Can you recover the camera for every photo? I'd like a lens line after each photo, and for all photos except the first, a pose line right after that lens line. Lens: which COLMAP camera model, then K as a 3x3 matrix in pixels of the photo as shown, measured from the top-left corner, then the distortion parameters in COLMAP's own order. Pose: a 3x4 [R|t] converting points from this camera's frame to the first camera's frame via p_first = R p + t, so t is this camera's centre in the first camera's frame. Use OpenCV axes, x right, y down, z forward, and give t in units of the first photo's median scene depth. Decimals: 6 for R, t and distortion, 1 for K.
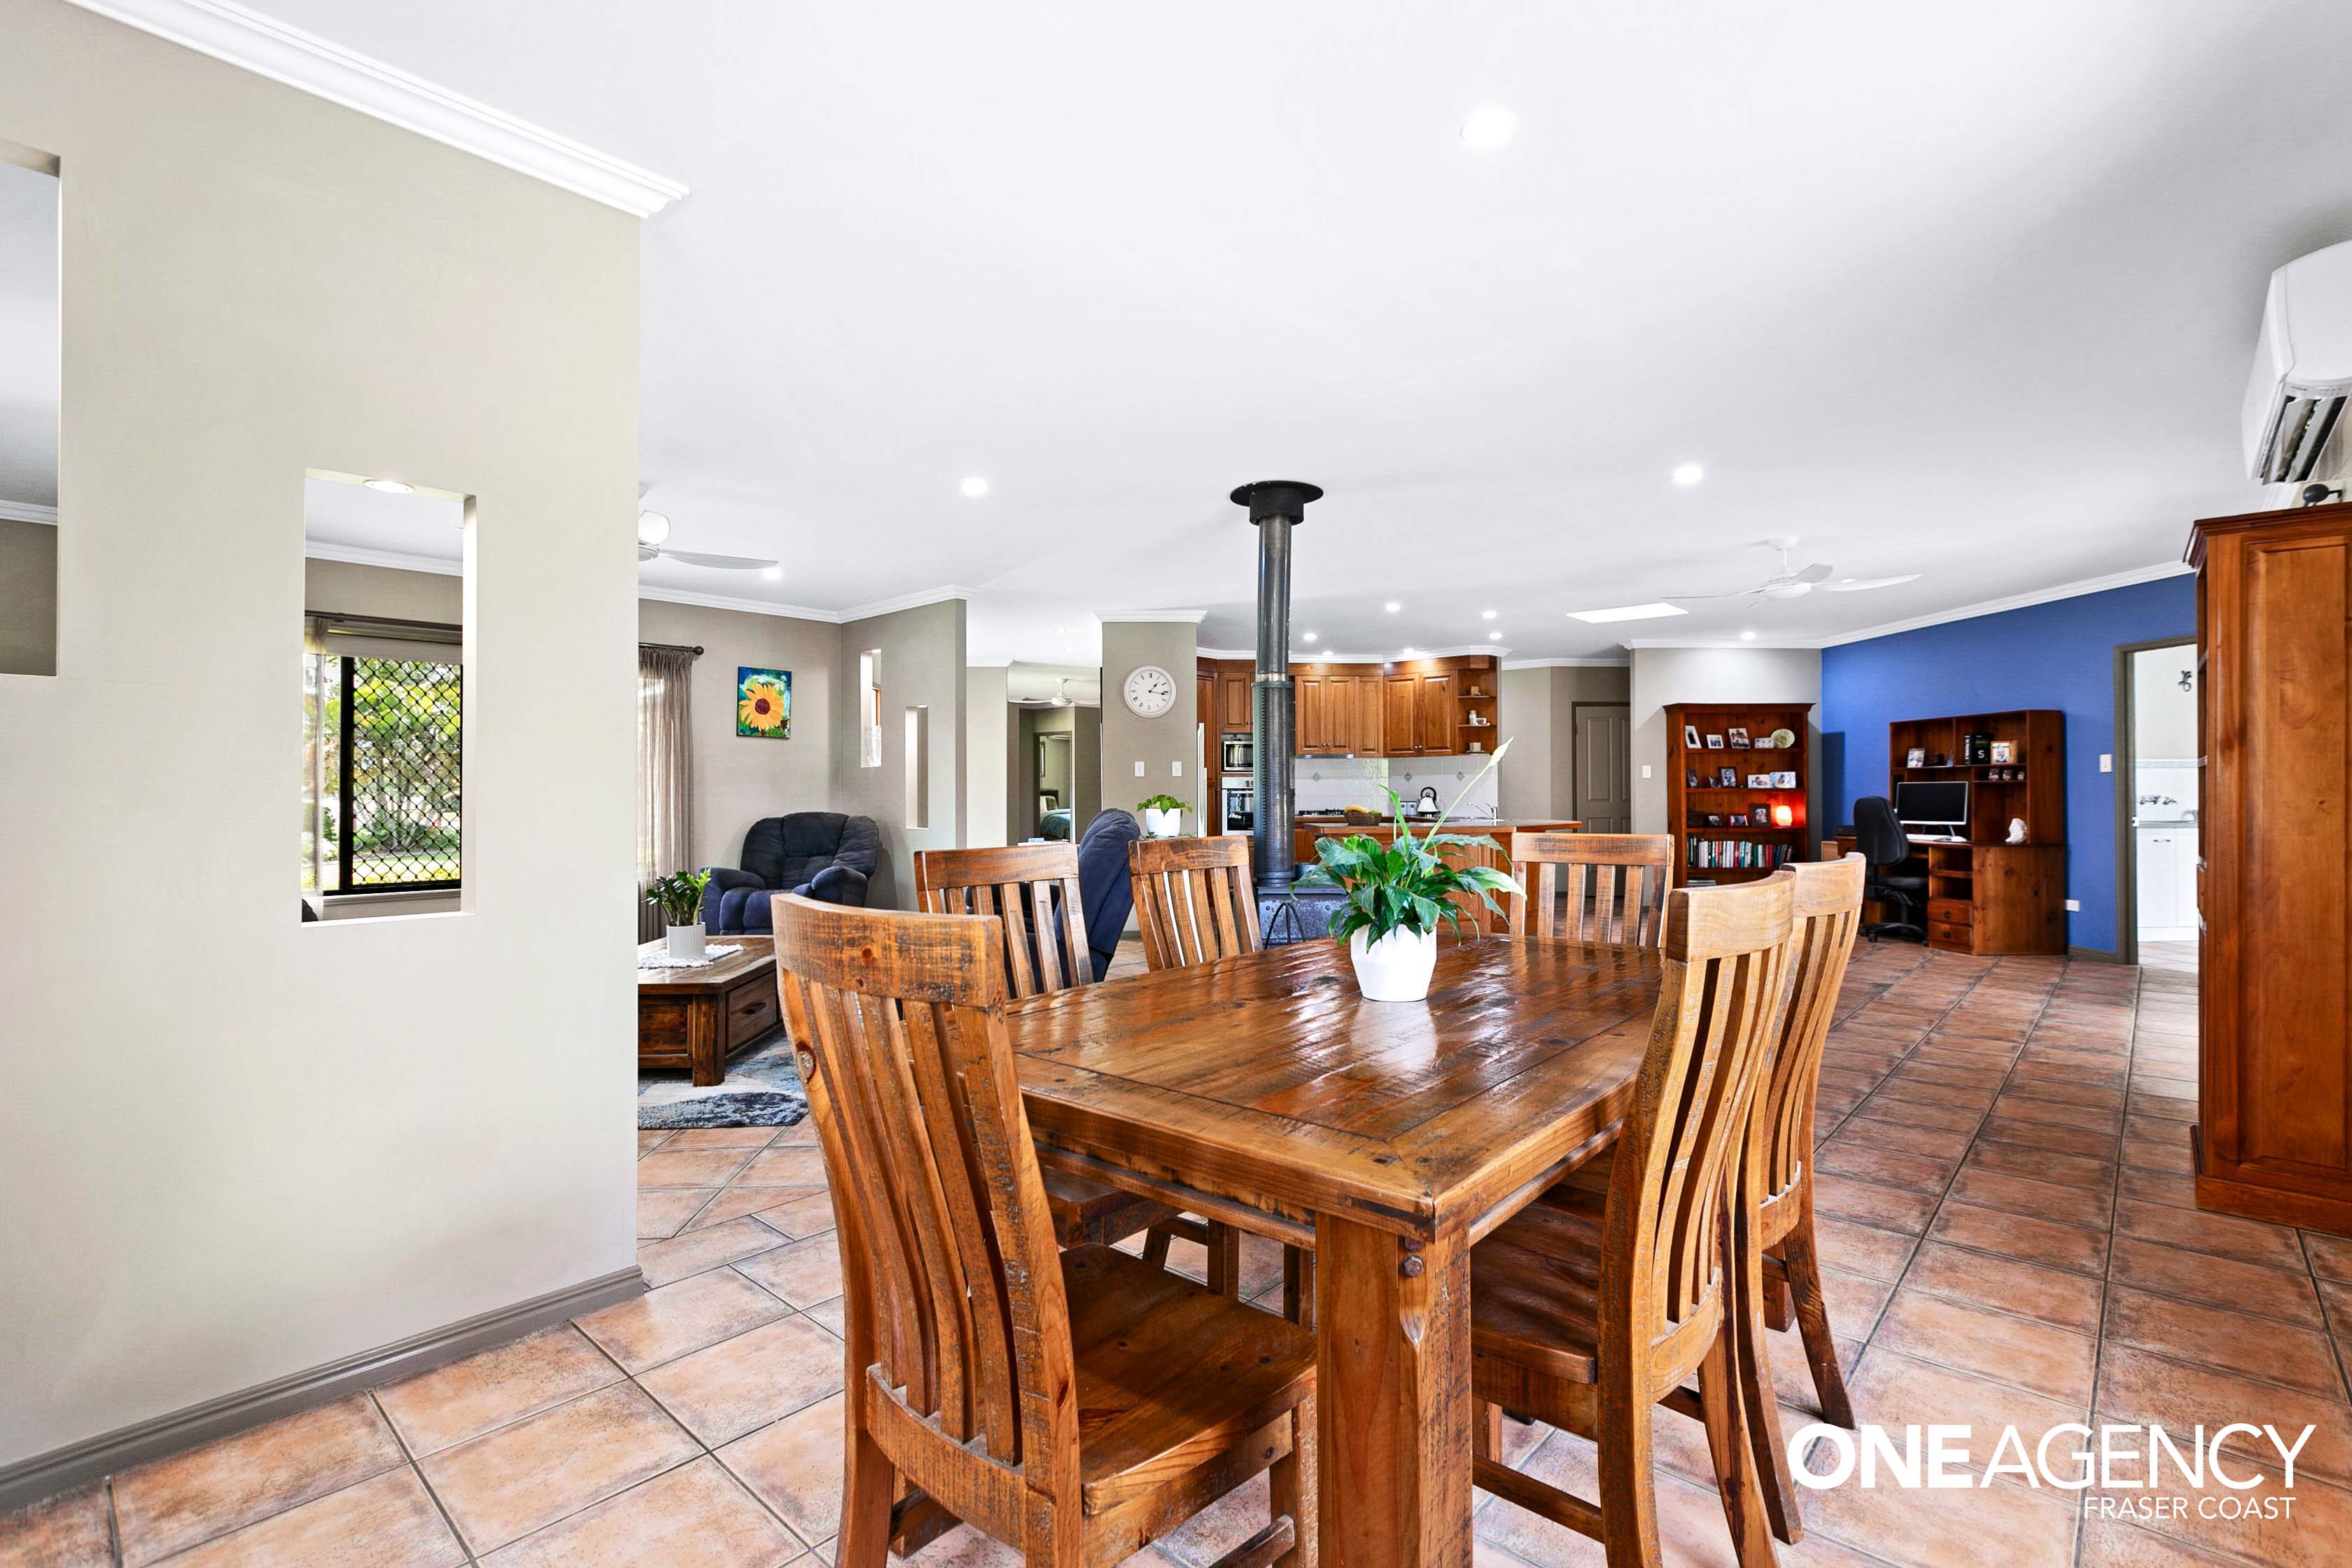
lens RADIAL K [[1074.5, 0, 1177.5], [0, 1074.5, 783.7], [0, 0, 1]] dist [0.001126, -0.000320]
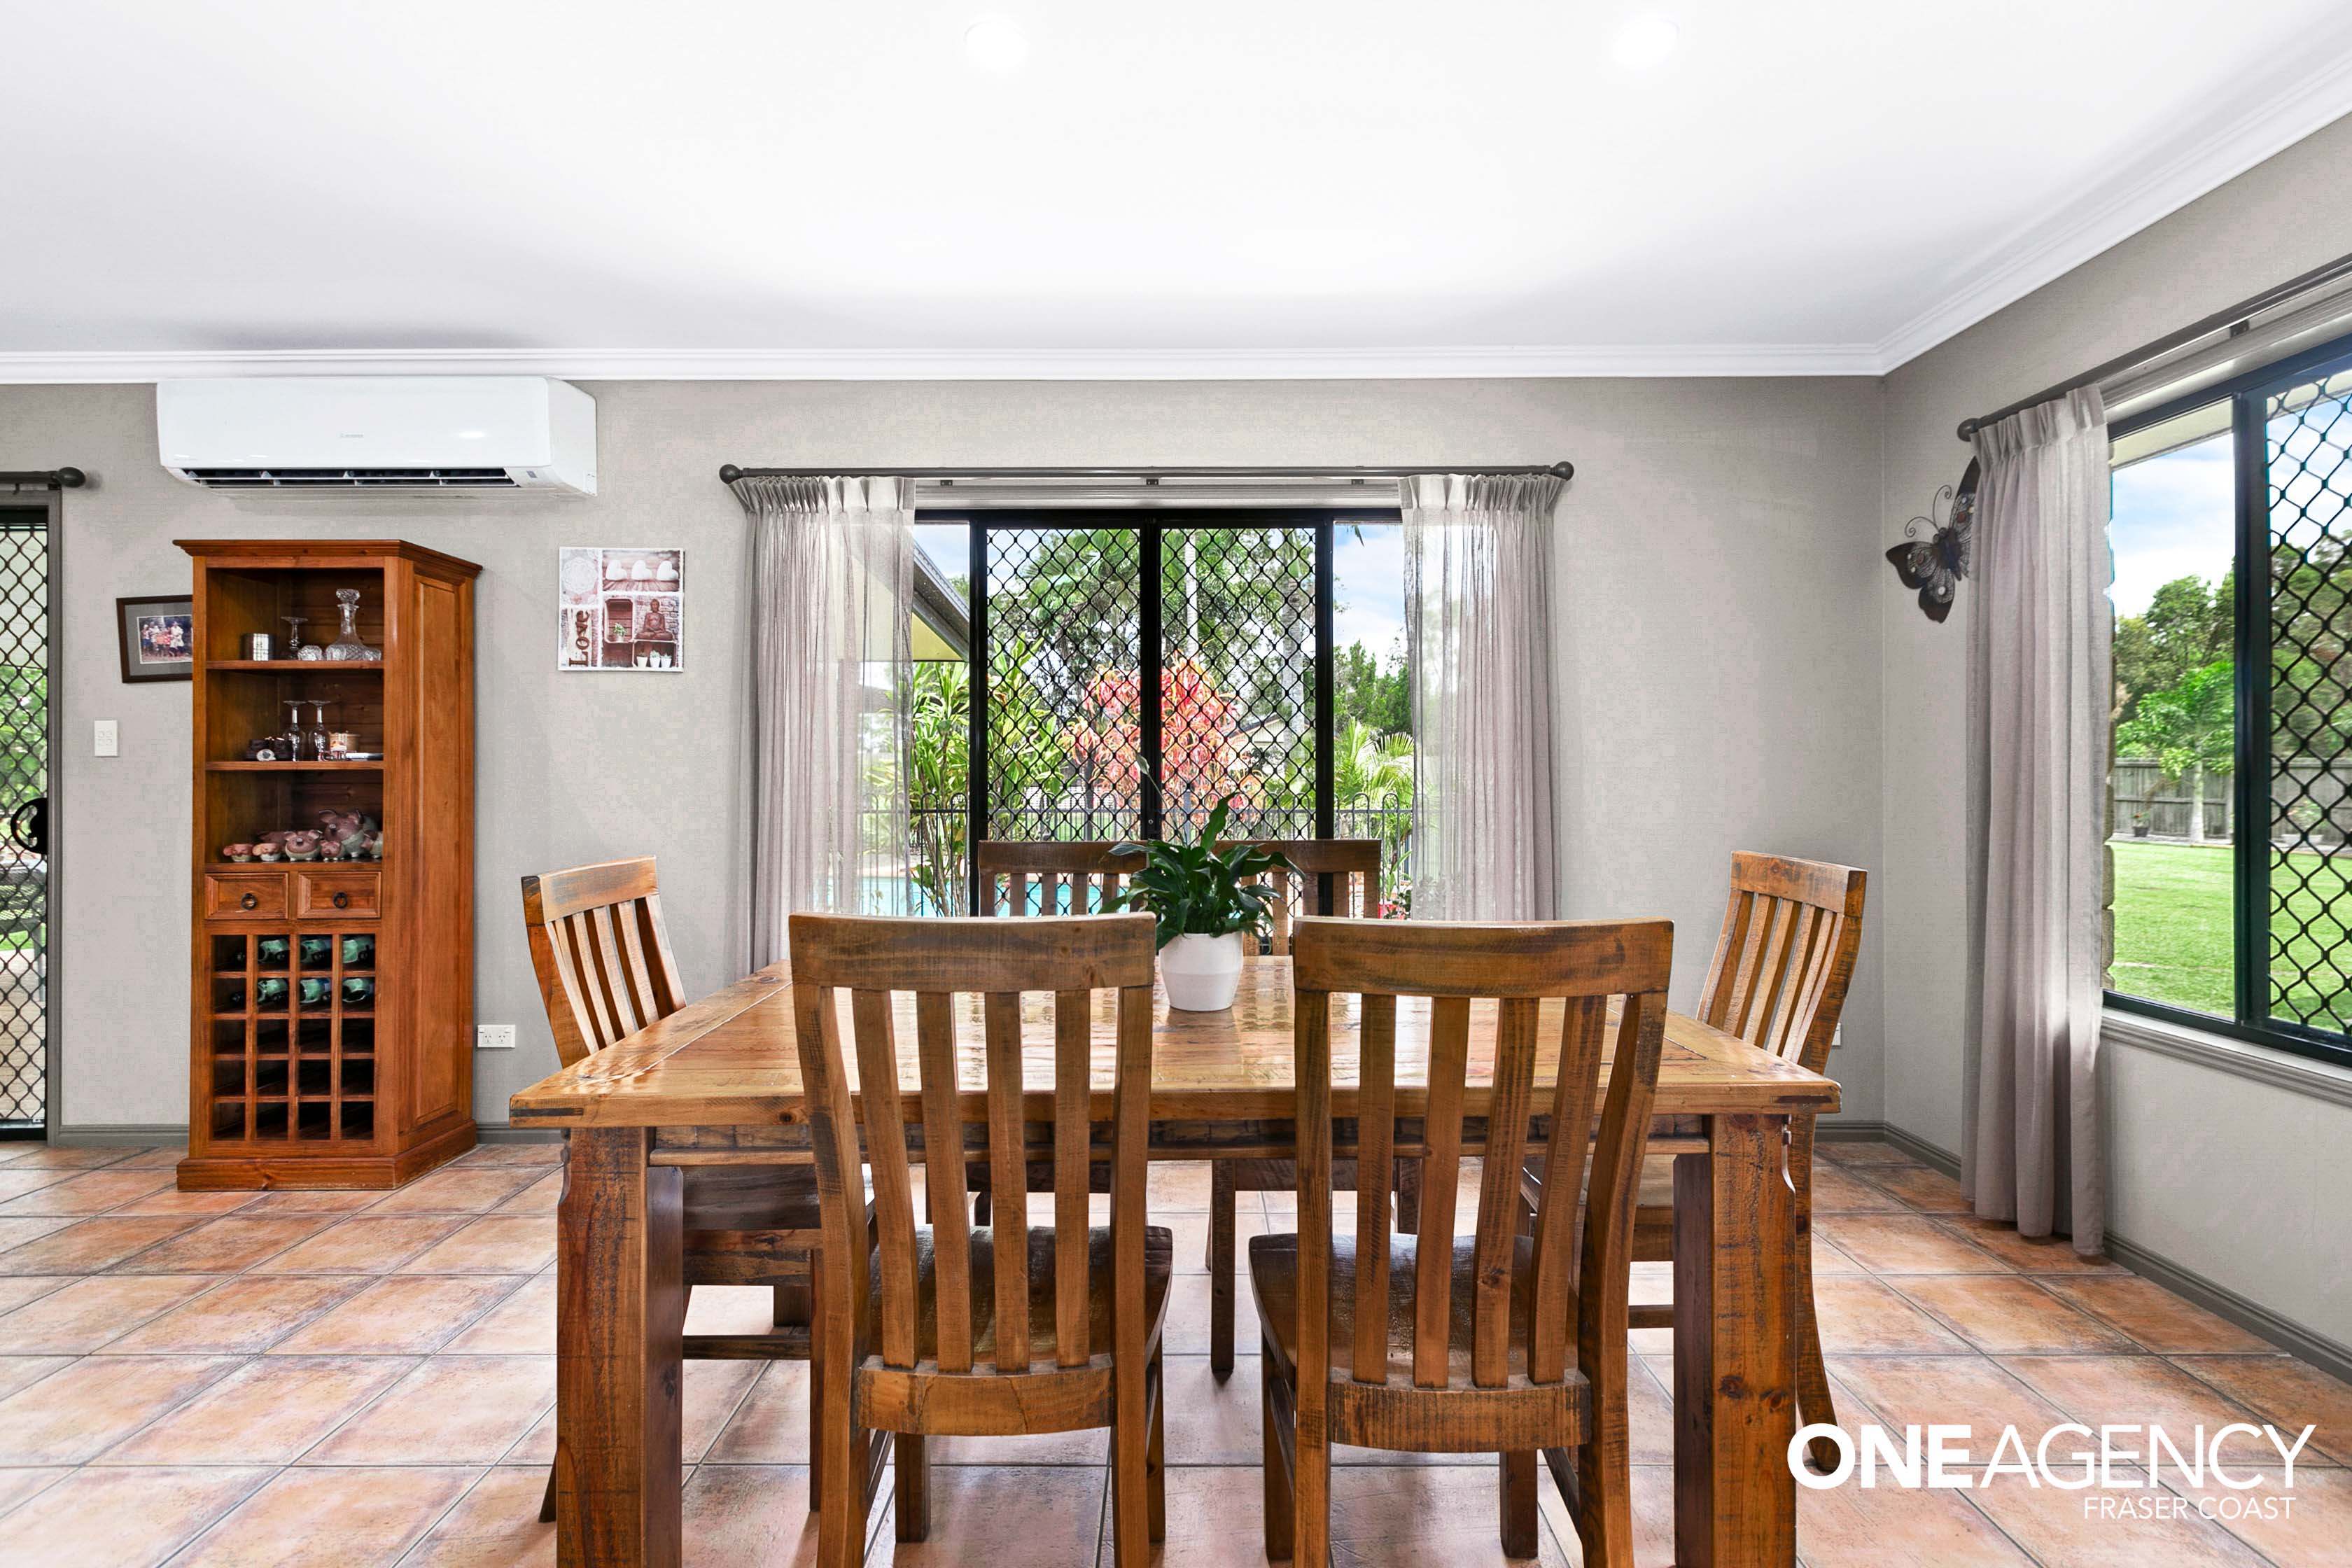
lens RADIAL K [[1074.5, 0, 1181.1], [0, 1074.5, 768.0], [0, 0, 1]] dist [0.001126, -0.000320]
pose [[-0.686184, 0.008393, 0.727379, -0.107606], [0.000238, 0.999936, -0.011313, -0.002196], [-0.727428, -0.007590, -0.686142, 0.353288]]
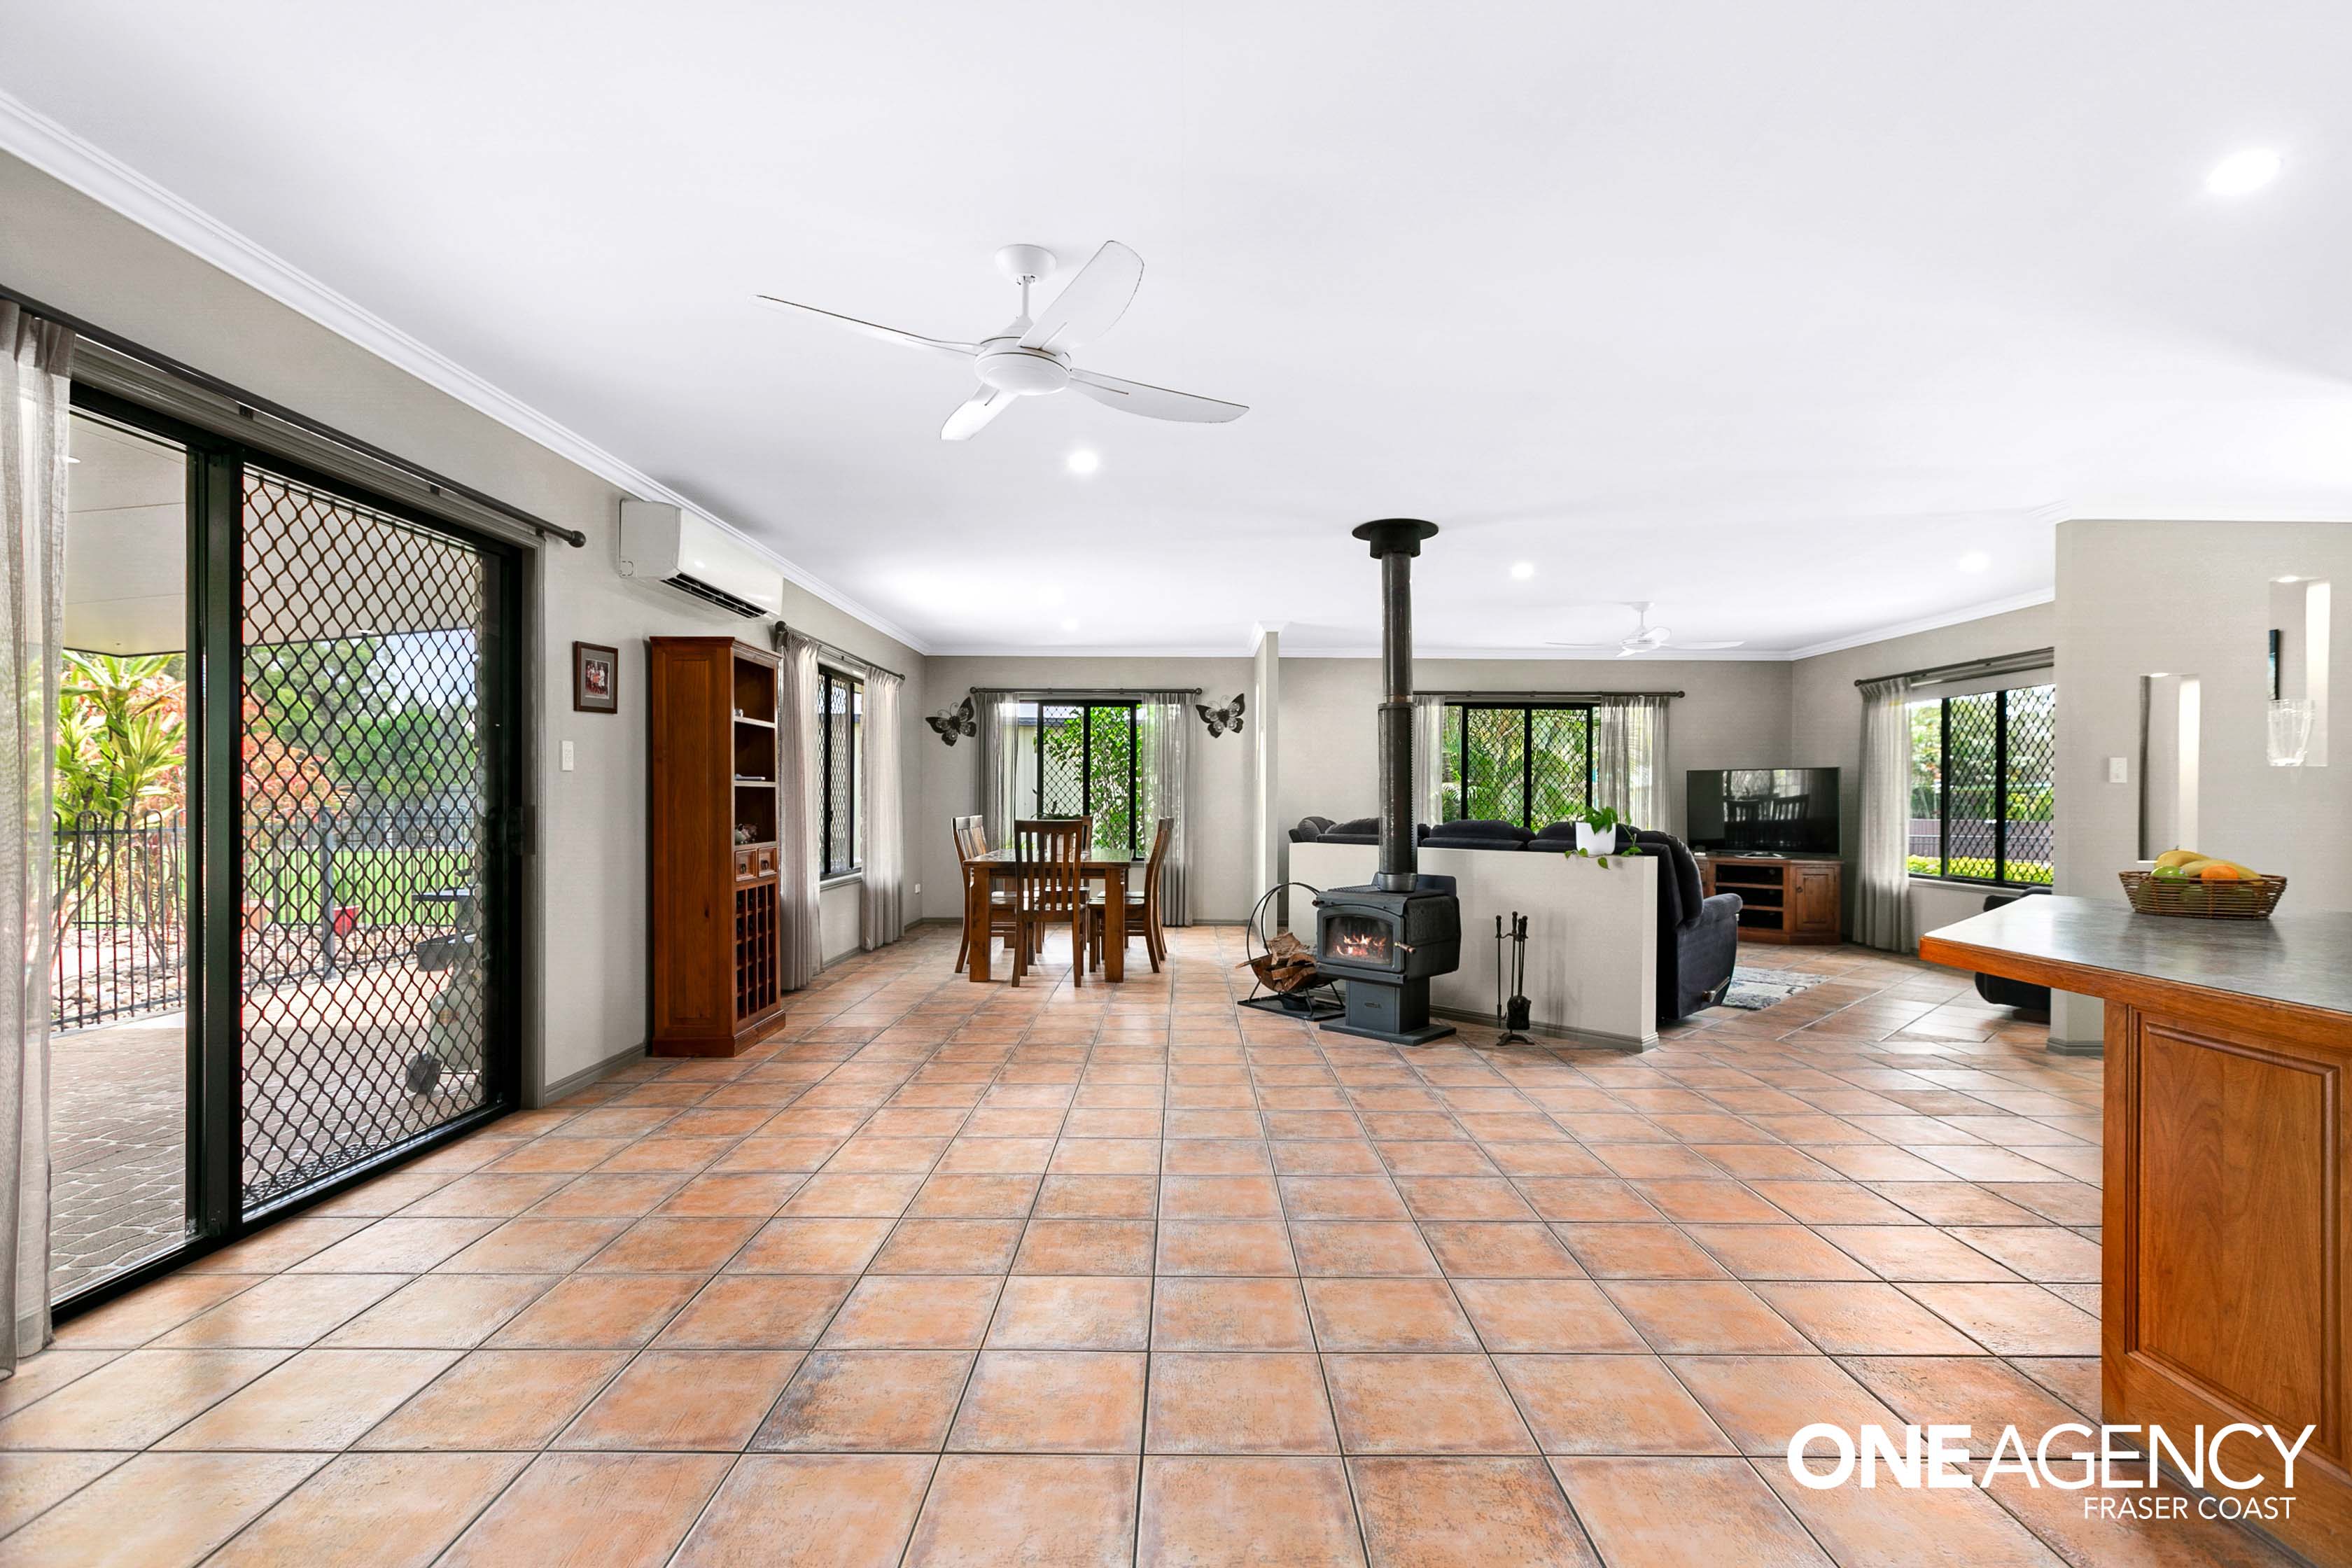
lens RADIAL K [[1074.5, 0, 1164.7], [0, 1074.5, 803.8], [0, 0, 1]] dist [0.001126, -0.000320]
pose [[-0.732087, 0.003794, -0.681200, 0.493650], [0.003009, 0.999993, 0.002336, 0.001494], [0.681204, -0.000339, -0.732094, 0.817424]]
